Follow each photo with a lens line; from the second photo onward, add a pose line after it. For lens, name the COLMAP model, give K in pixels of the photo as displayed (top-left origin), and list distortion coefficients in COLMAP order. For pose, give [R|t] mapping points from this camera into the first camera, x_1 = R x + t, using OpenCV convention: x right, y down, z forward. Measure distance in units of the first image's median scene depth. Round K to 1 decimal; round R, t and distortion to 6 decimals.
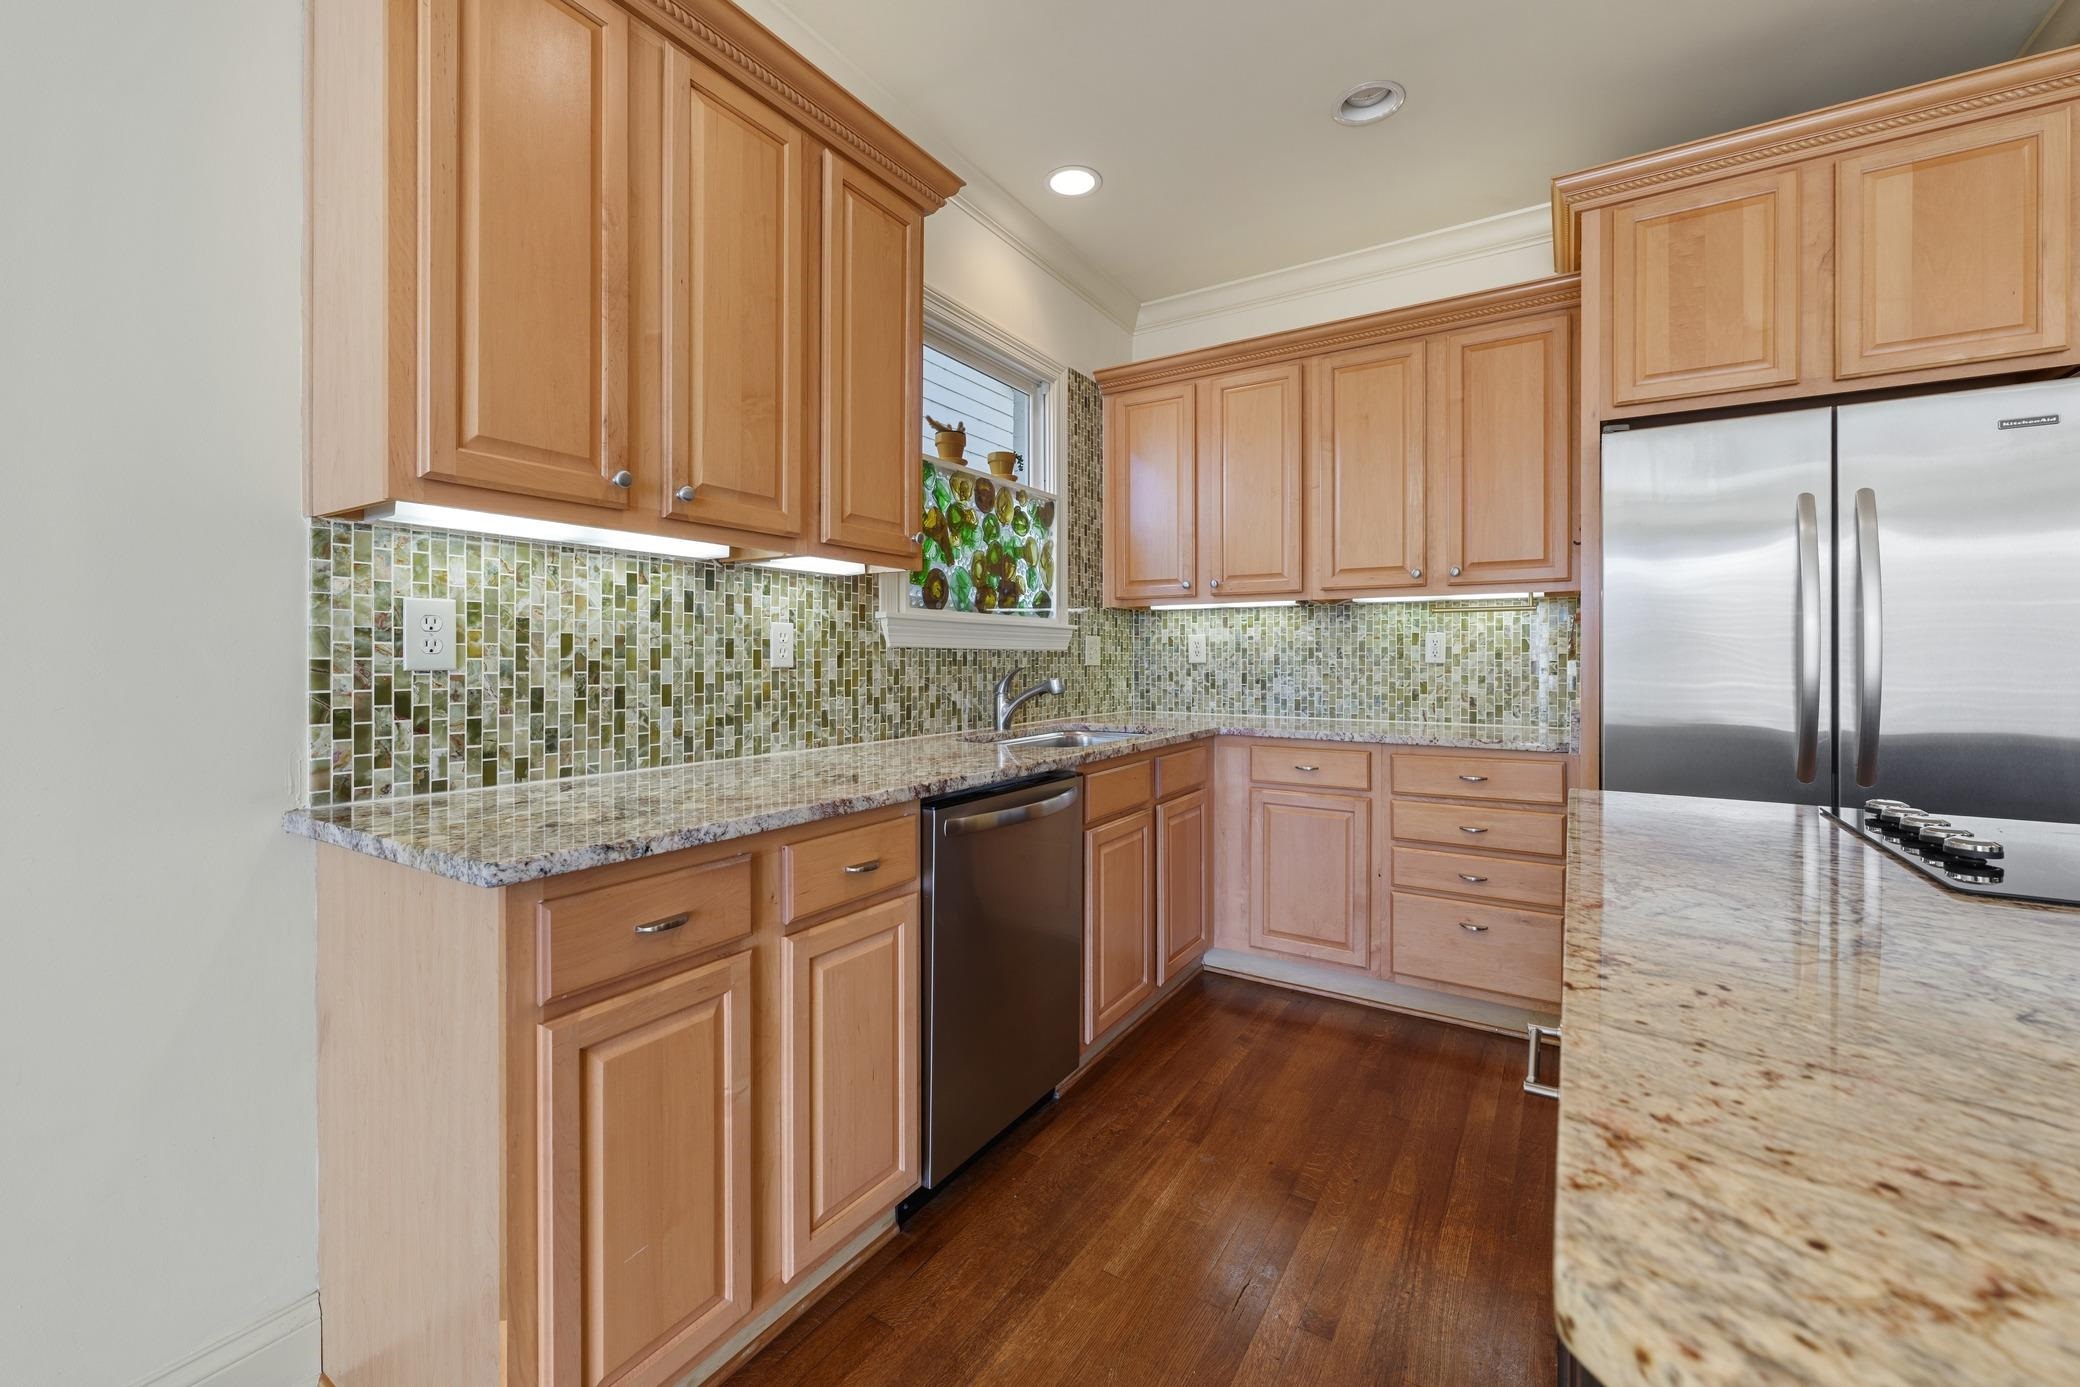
lens RADIAL K [[842.6, 0, 1030.0], [0, 842.6, 659.7], [0, 0, 1]] dist [-0.003675, -0.000122]
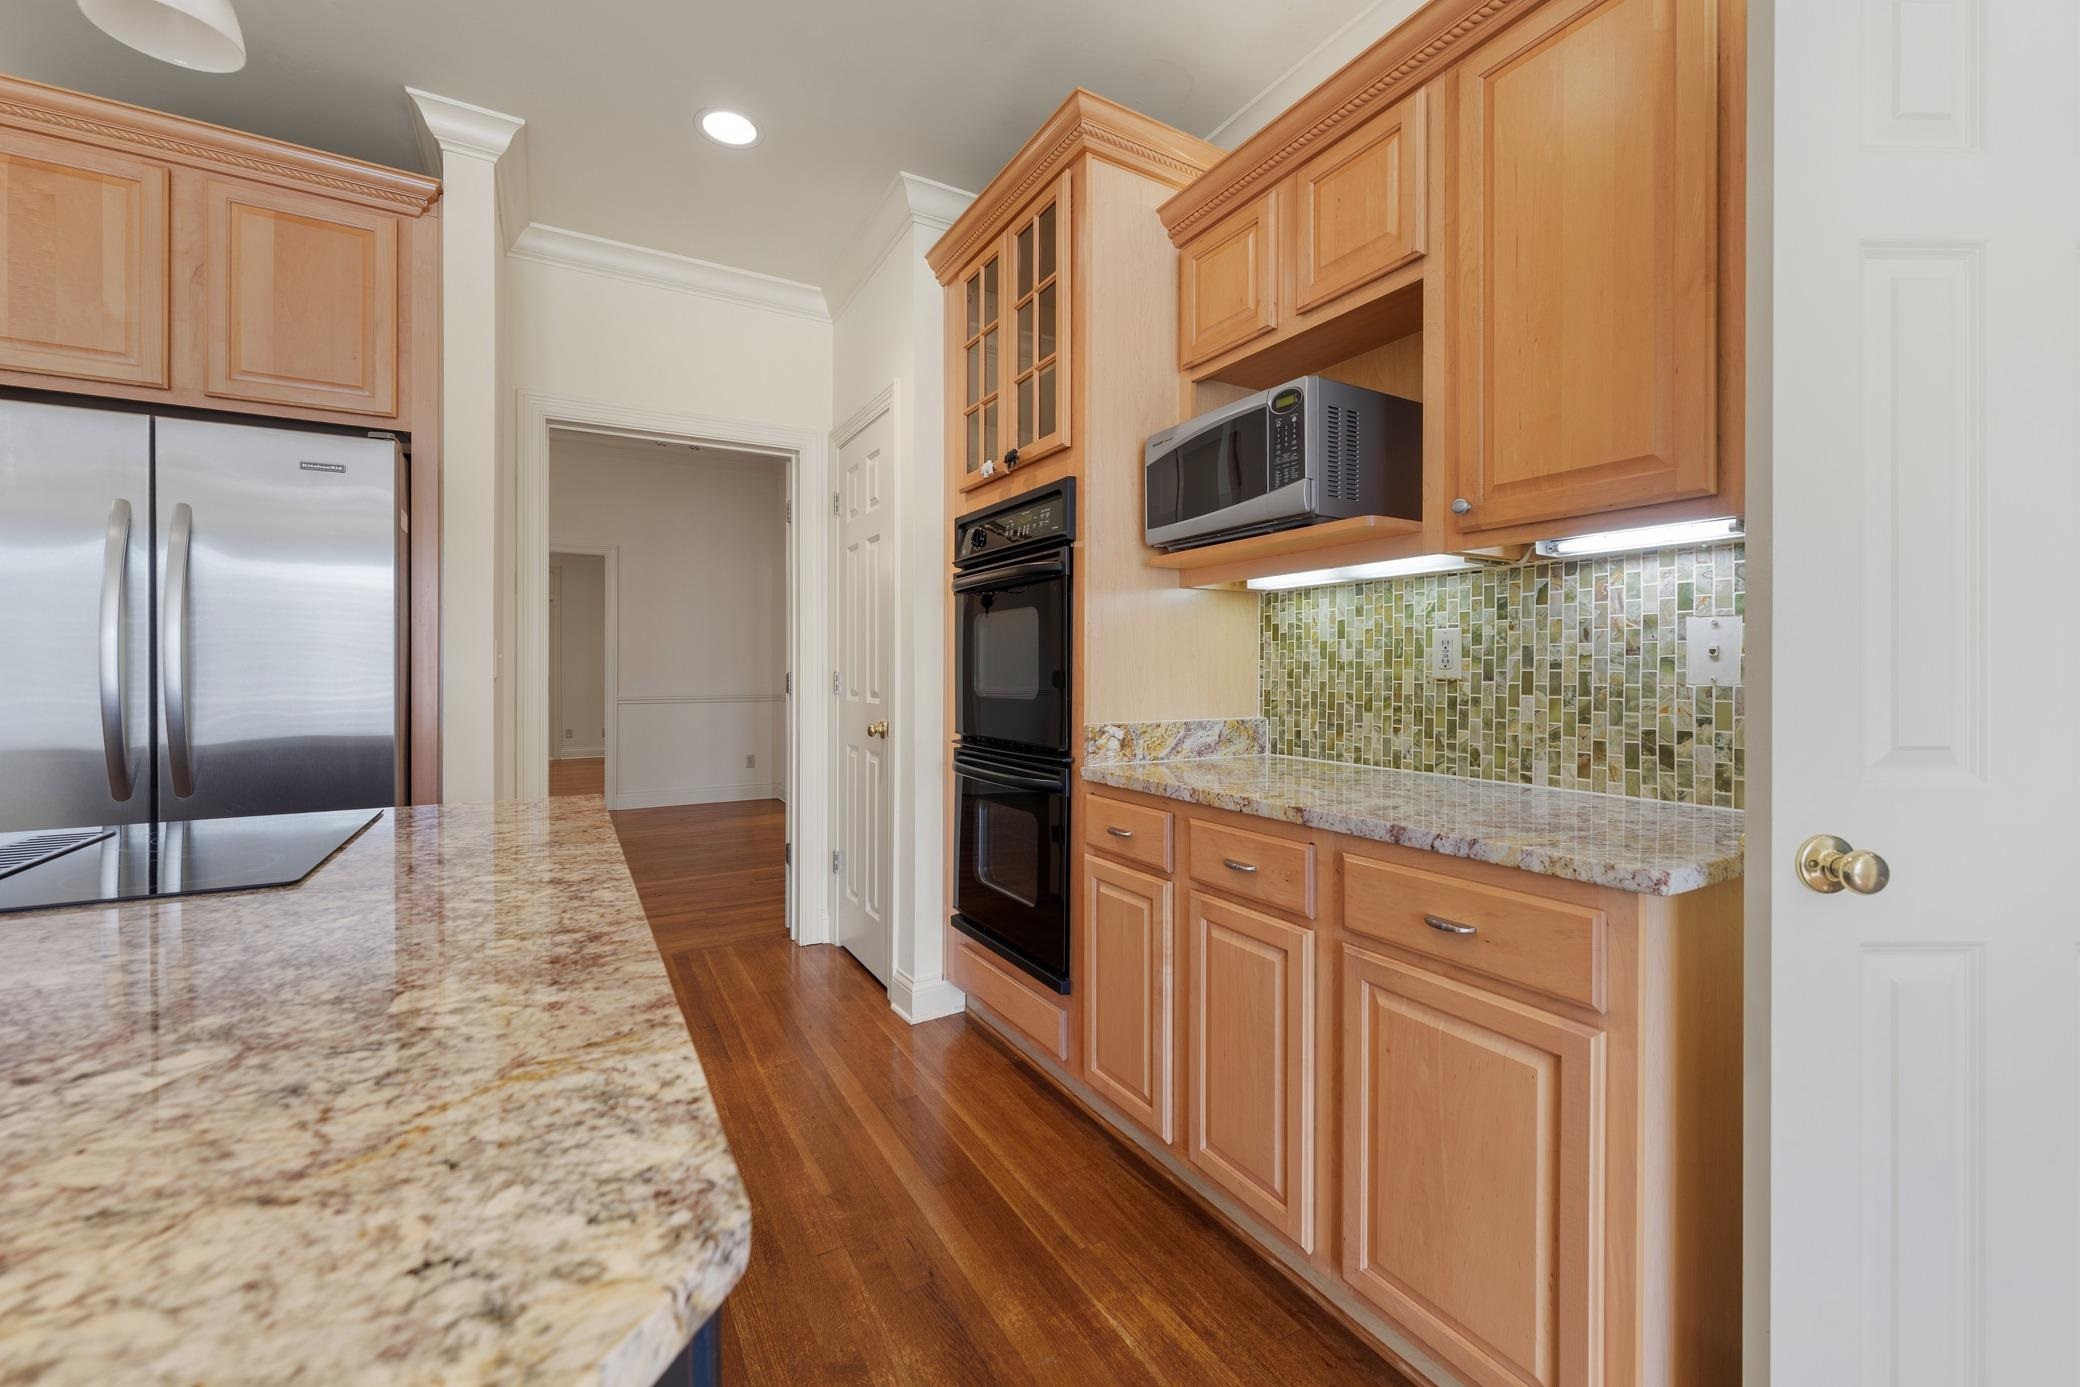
lens RADIAL K [[842.6, 0, 1029.4], [0, 842.6, 671.3], [0, 0, 1]] dist [-0.003675, -0.000122]
pose [[0.466629, -0.002538, 0.884450, 0.454393], [0.002893, 0.999995, 0.001343, 0.000719], [-0.884448, 0.001932, 0.466634, -0.297853]]
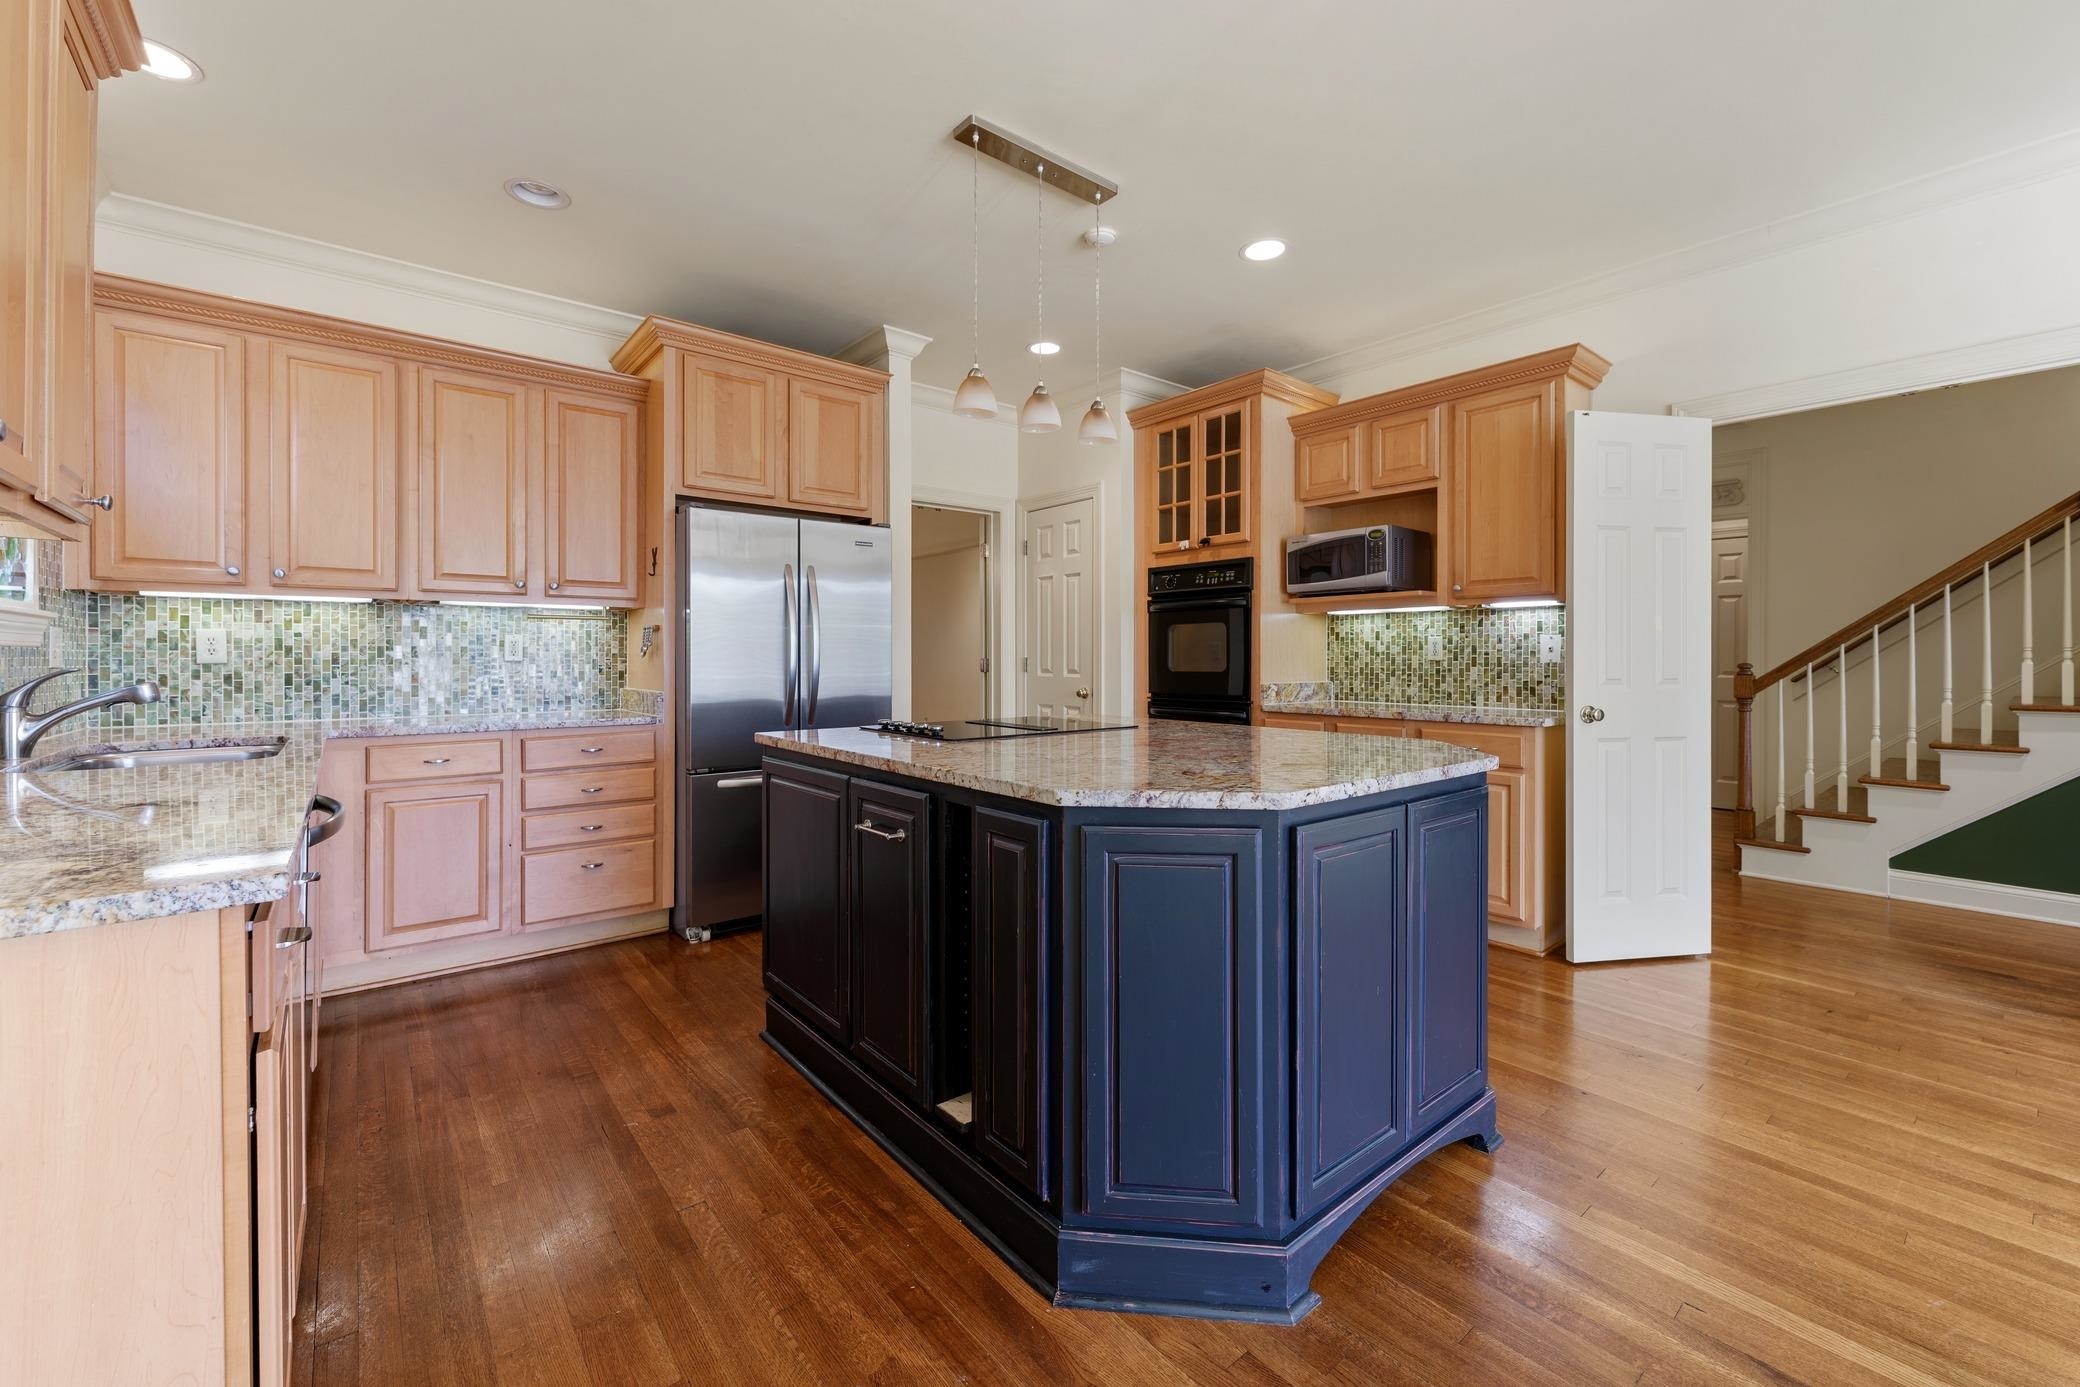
lens RADIAL K [[842.6, 0, 1030.3], [0, 842.6, 659.6], [0, 0, 1]] dist [-0.003675, -0.000122]
pose [[0.313303, -0.003342, 0.949647, -0.501295], [0.003352, 0.999991, 0.002414, 0.001979], [-0.949647, 0.002427, 0.313312, -0.040213]]
